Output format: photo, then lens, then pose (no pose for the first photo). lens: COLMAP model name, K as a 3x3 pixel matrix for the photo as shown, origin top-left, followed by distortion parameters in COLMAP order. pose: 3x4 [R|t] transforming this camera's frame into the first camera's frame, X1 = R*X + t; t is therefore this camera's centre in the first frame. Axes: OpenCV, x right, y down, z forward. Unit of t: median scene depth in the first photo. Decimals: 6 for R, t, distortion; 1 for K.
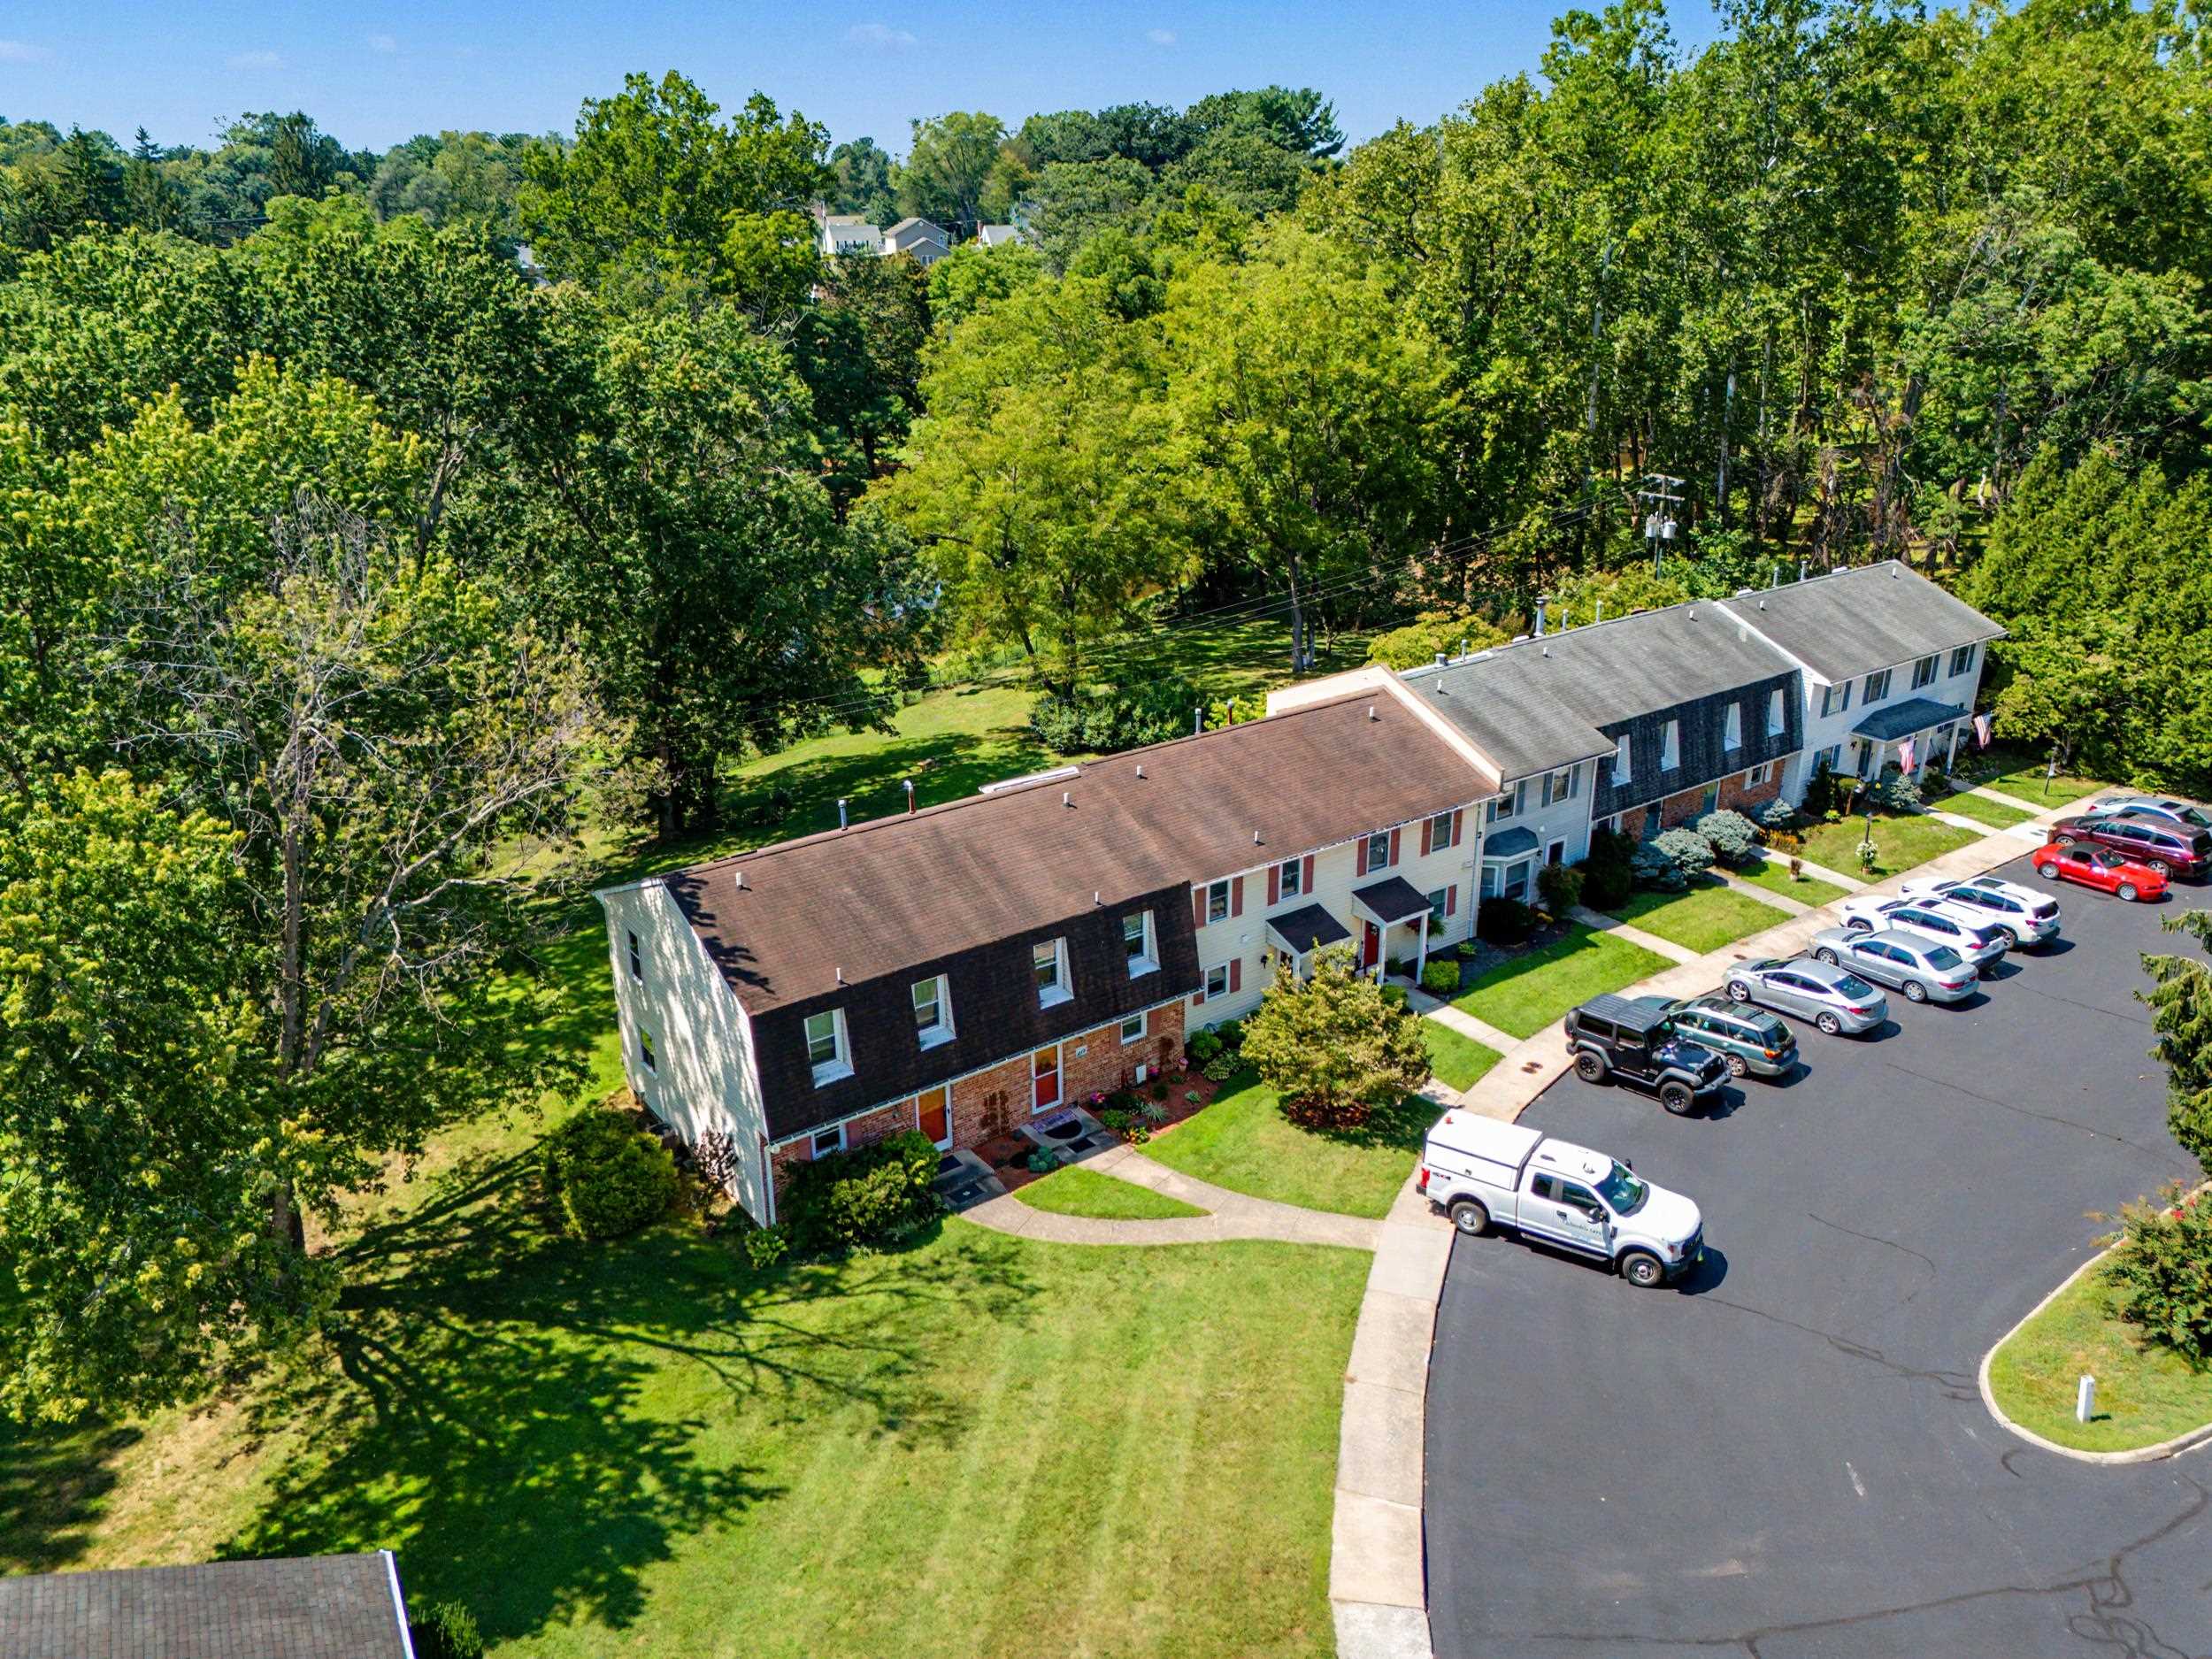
lens RADIAL K [[1611.8, 0, 1096.1], [0, 1611.8, 849.2], [0, 0, 1]] dist [0.077884, -0.090372]
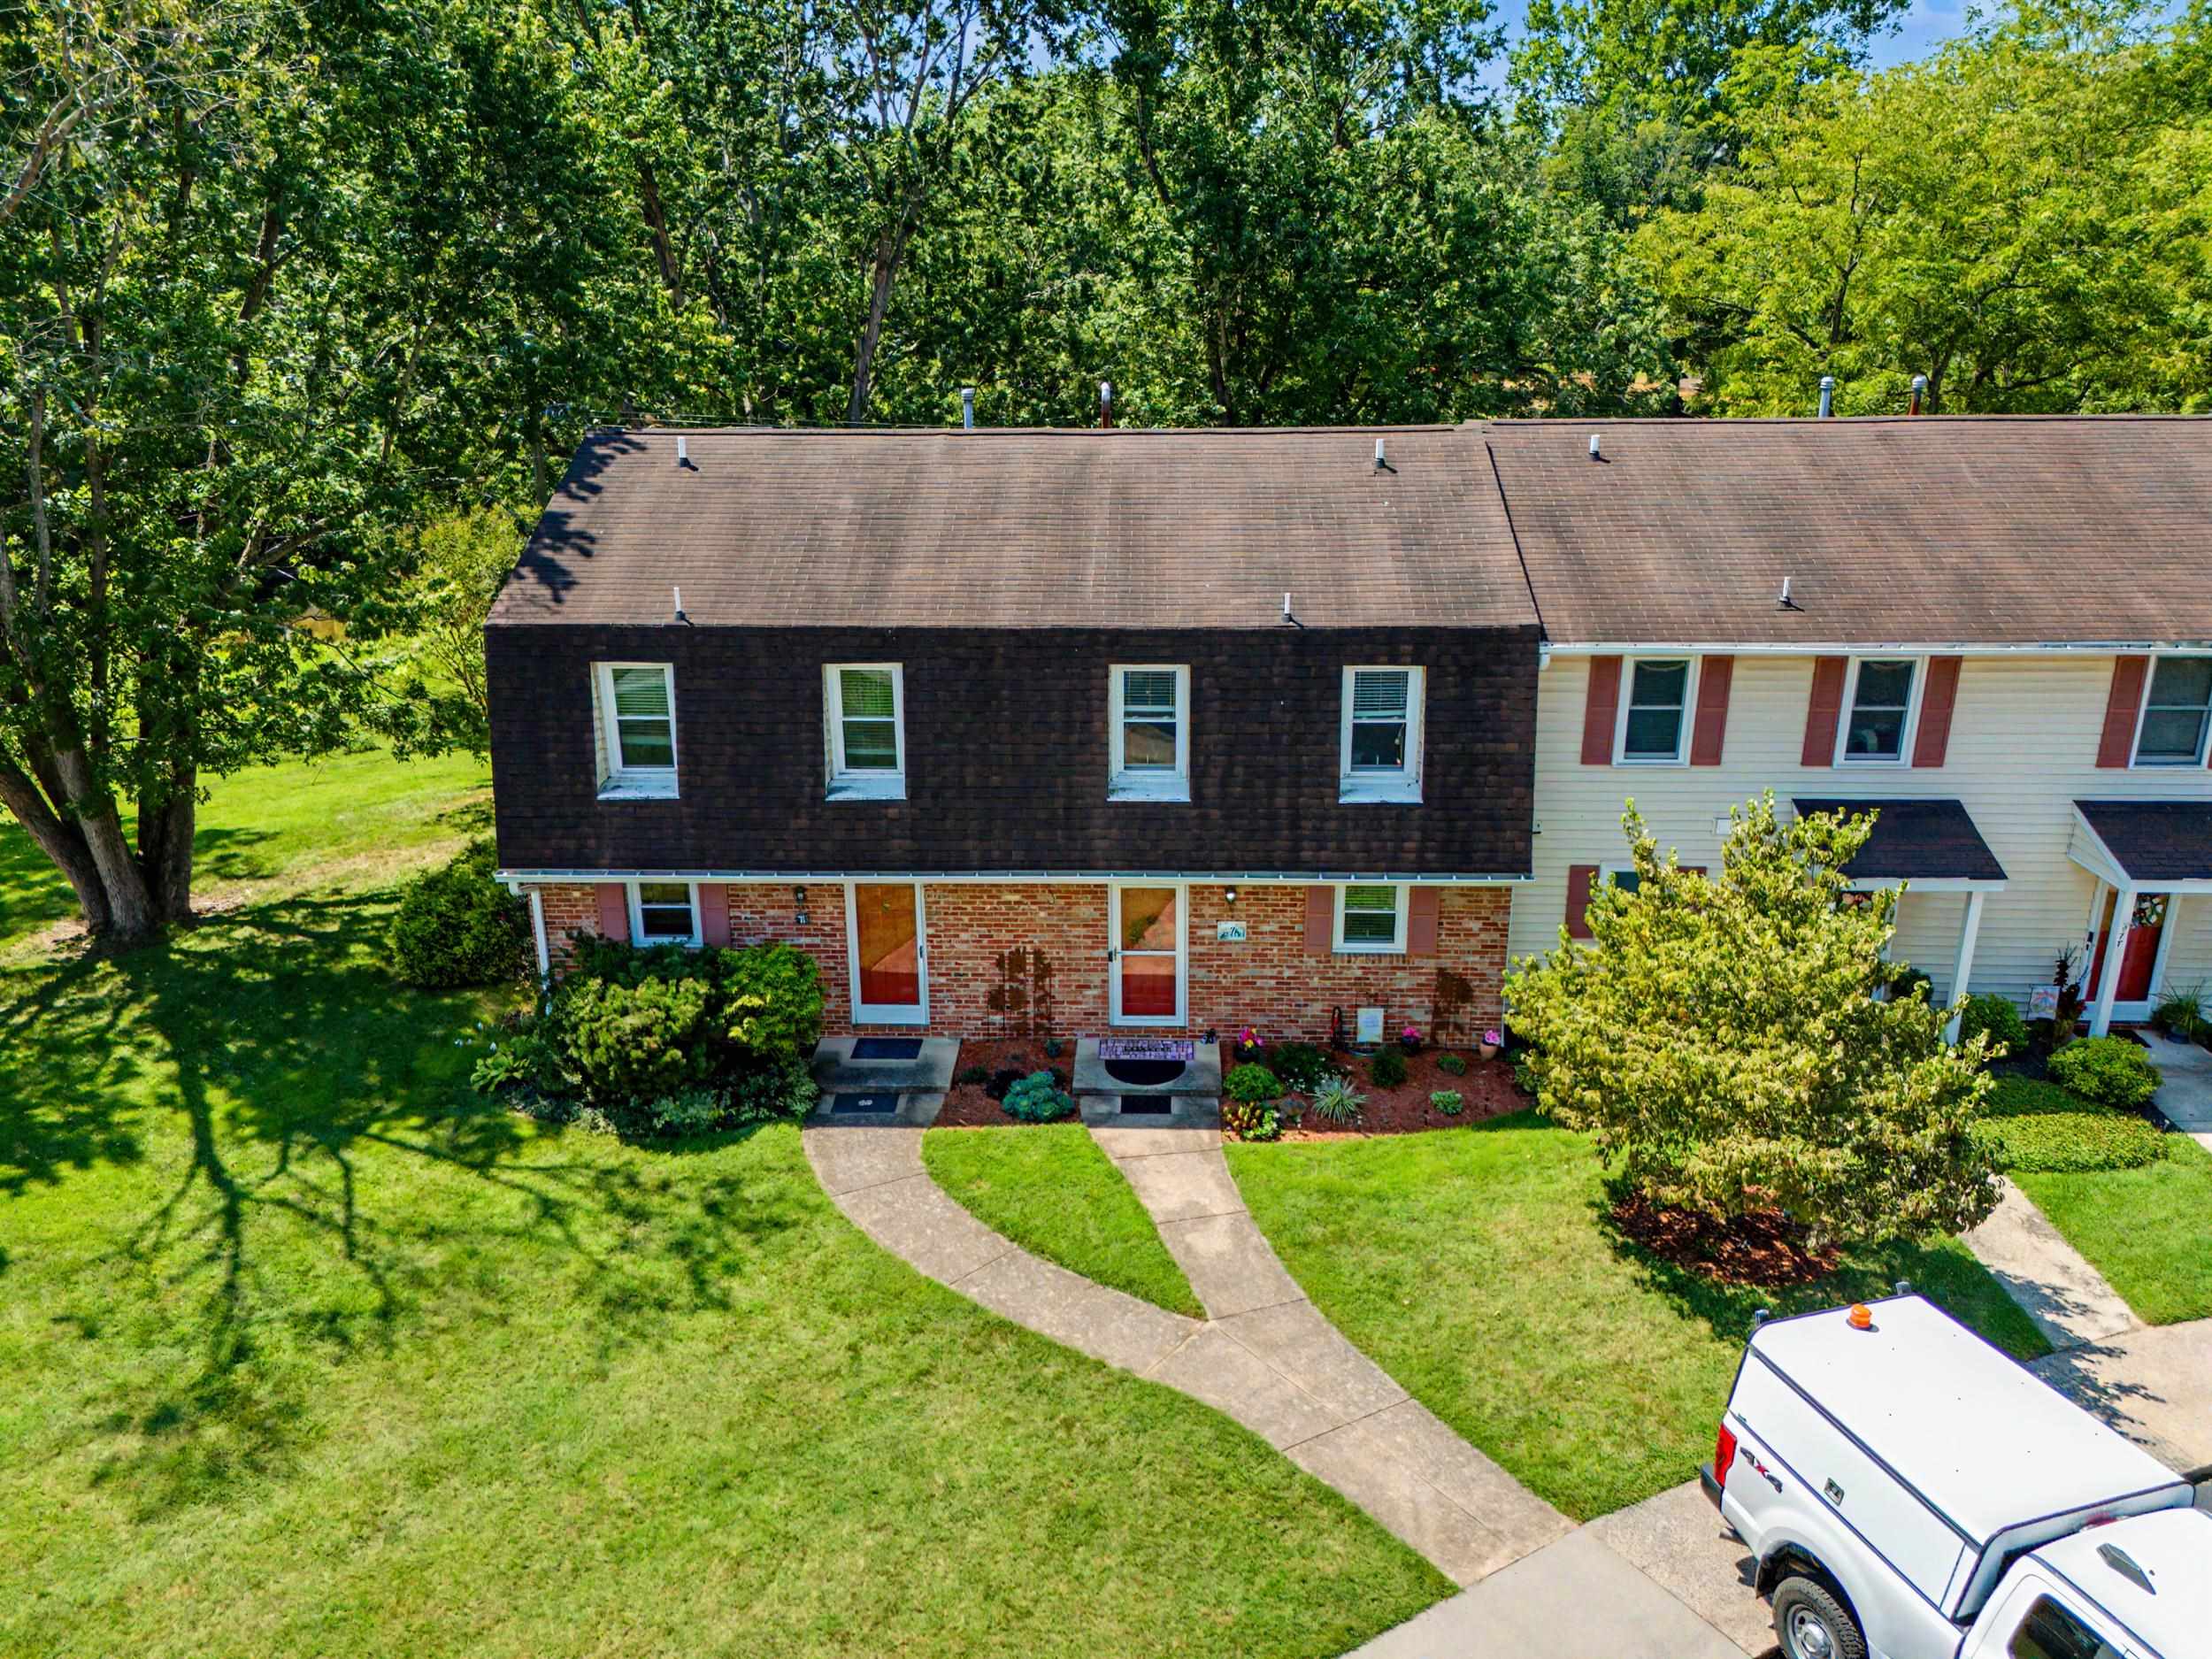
lens RADIAL K [[1616.5, 0, 1112.6], [0, 1616.5, 829.2], [0, 0, 1]] dist [0.085889, -0.083285]
pose [[0.778507, 0.204769, -0.593293, 0.248944], [-0.231468, 0.972321, 0.031858, 0.088656], [0.583395, 0.112527, 0.804356, 0.584379]]
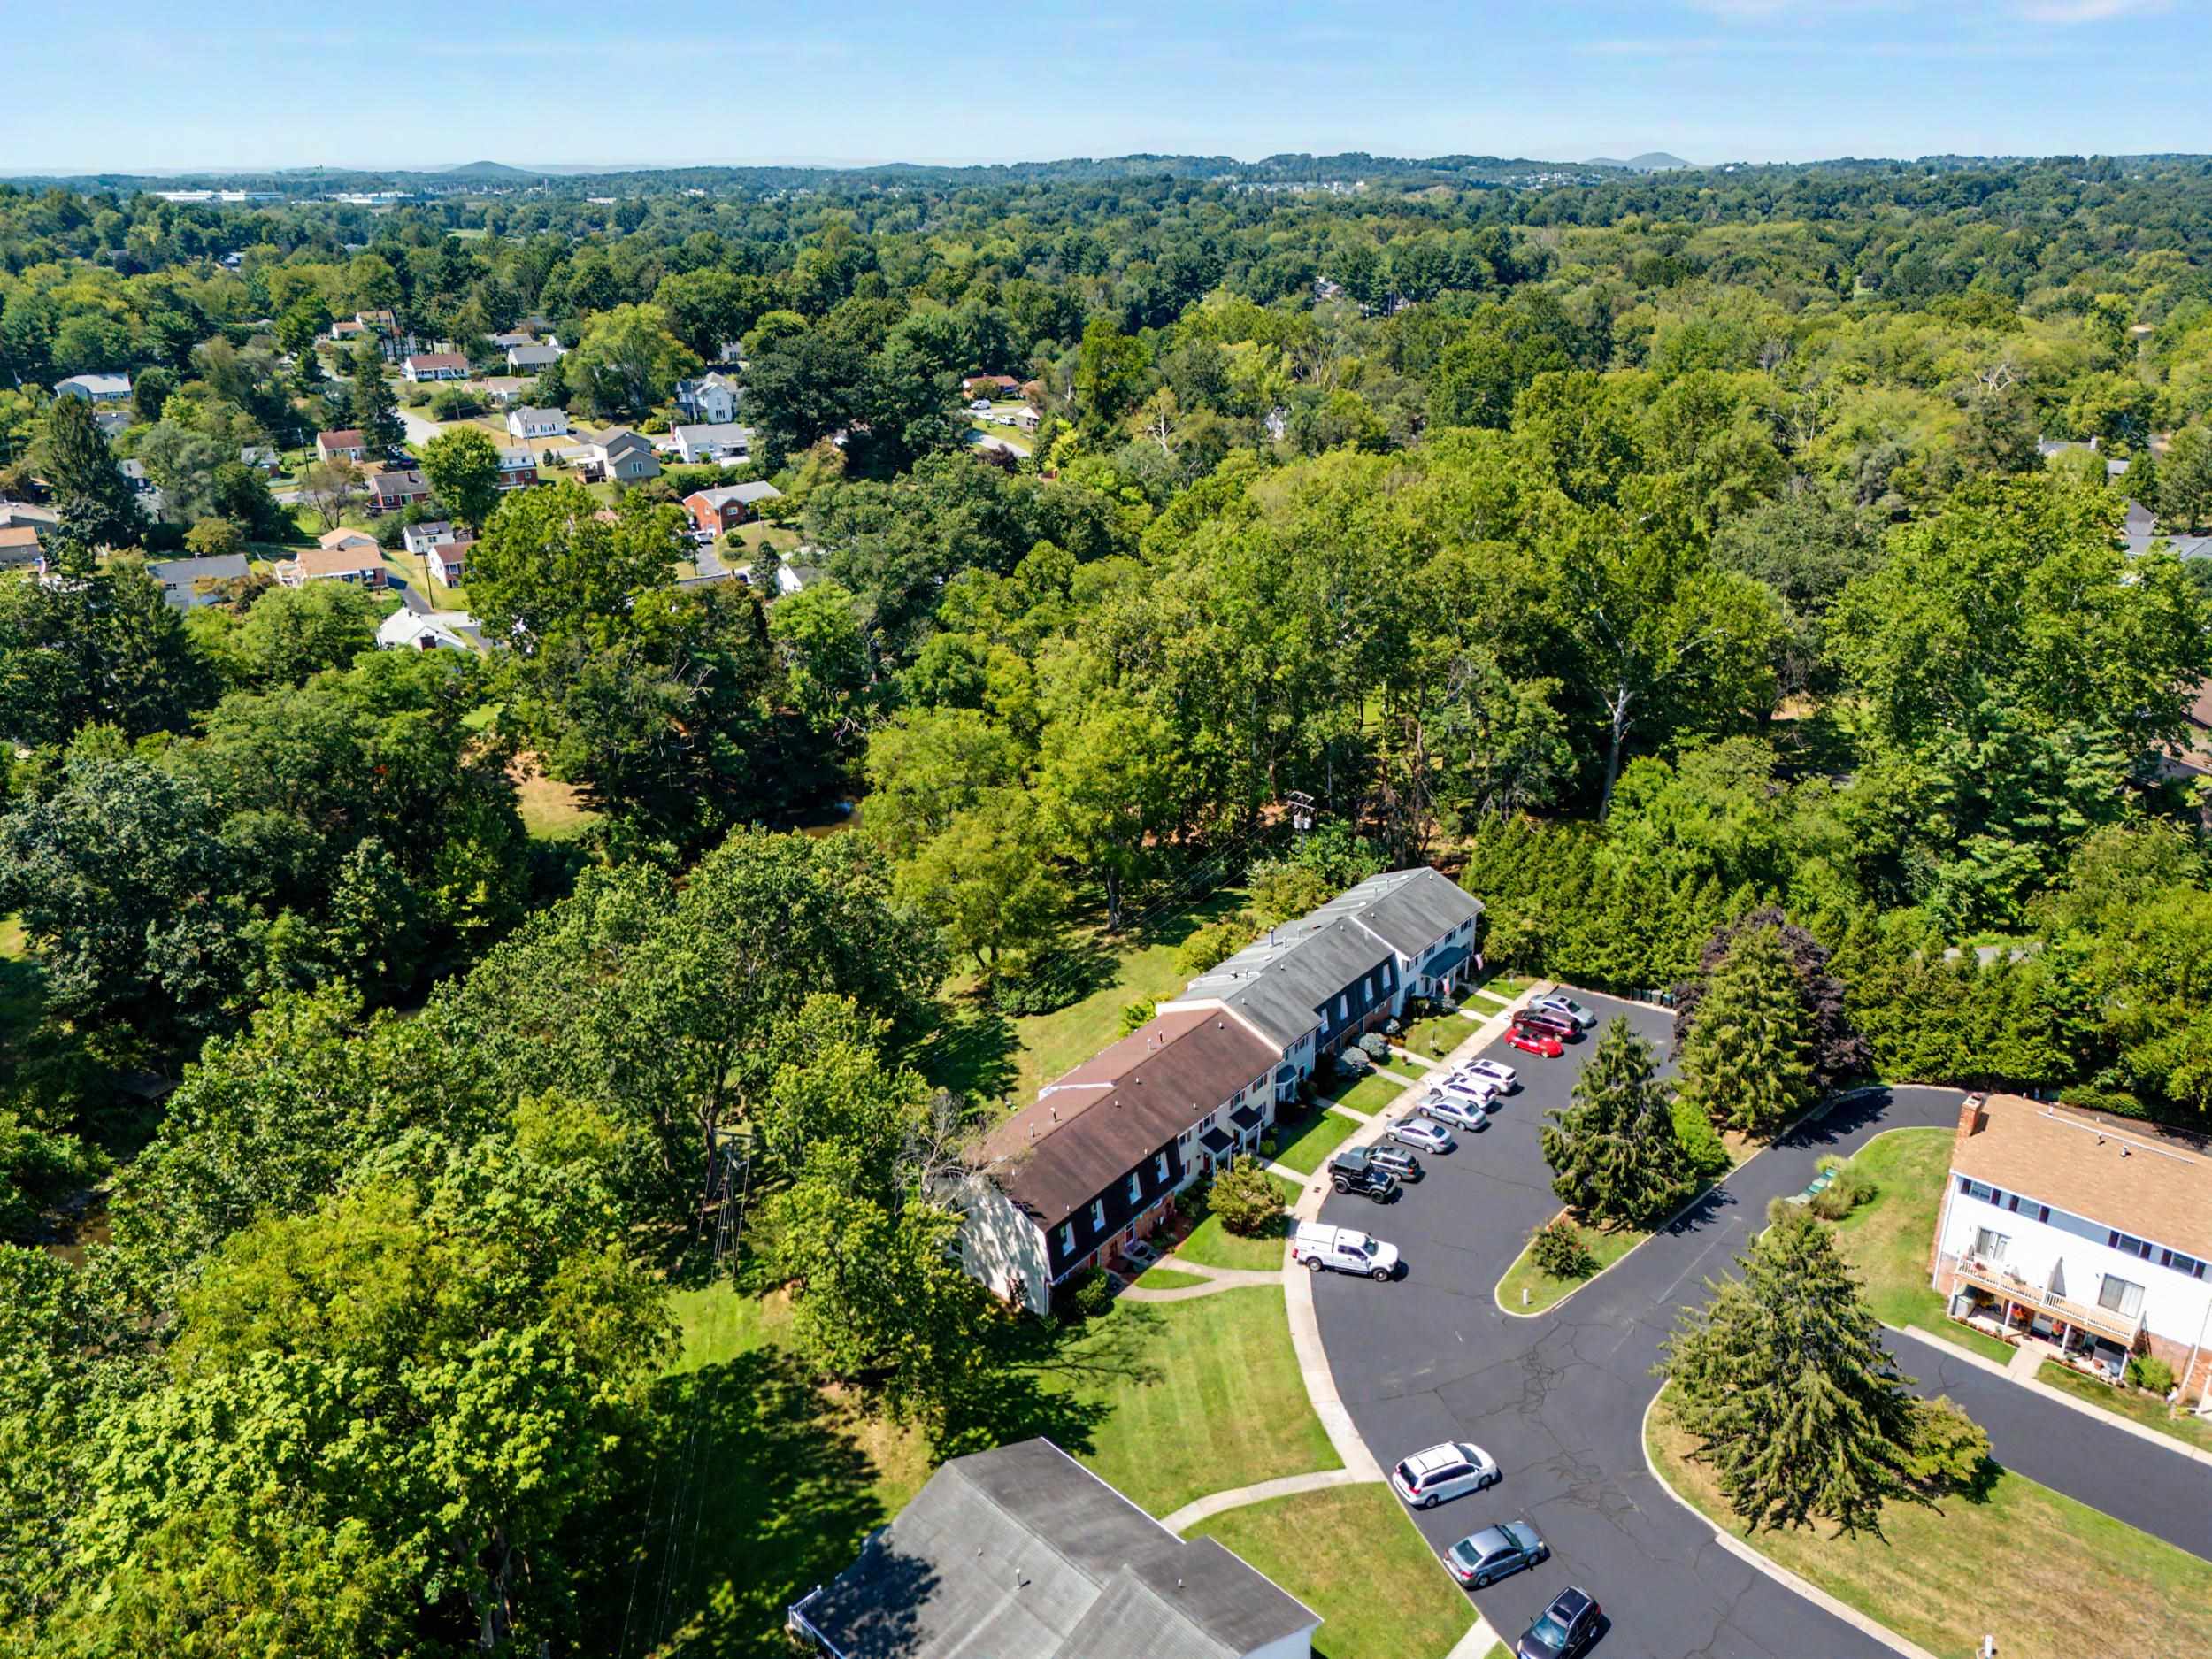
lens RADIAL K [[1616.5, 0, 1112.6], [0, 1616.5, 829.2], [0, 0, 1]] dist [0.085889, -0.083285]
pose [[0.962333, -0.094050, 0.255088, -0.596178], [0.096572, 0.995322, 0.002647, -0.442144], [-0.254144, 0.022087, 0.966914, -1.268577]]
